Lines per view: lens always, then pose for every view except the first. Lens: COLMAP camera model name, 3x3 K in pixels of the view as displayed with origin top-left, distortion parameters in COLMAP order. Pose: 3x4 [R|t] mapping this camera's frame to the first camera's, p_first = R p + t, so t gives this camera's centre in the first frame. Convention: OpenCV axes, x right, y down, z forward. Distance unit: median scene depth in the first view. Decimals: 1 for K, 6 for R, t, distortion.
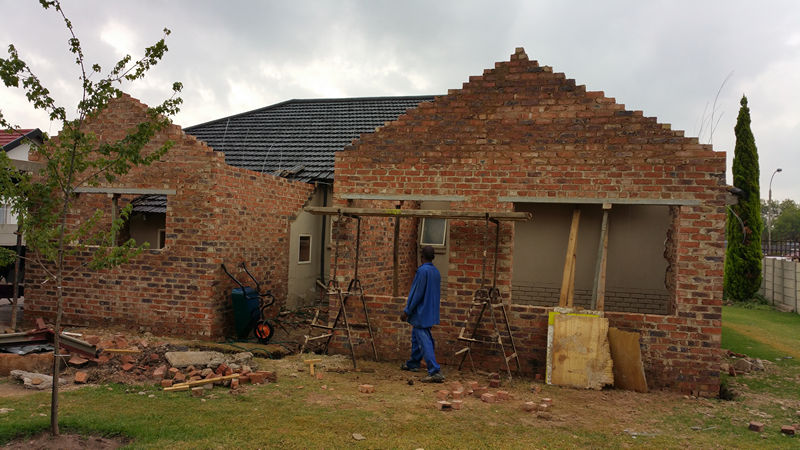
lens RADIAL K [[640.8, 0, 405.2], [0, 640.8, 231.6], [0, 0, 1]] dist [0.107680, -0.193171]
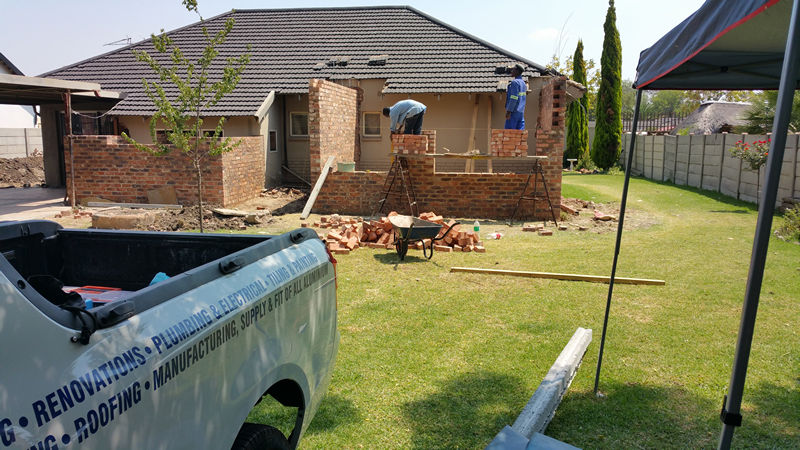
lens RADIAL K [[640.8, 0, 400.4], [0, 640.8, 228.2], [0, 0, 1]] dist [0.107680, -0.193171]
pose [[0.989389, -0.057488, 0.133432, -0.110051], [0.034356, 0.984916, 0.169590, -0.014472], [-0.141168, -0.163206, 0.976440, -0.427843]]
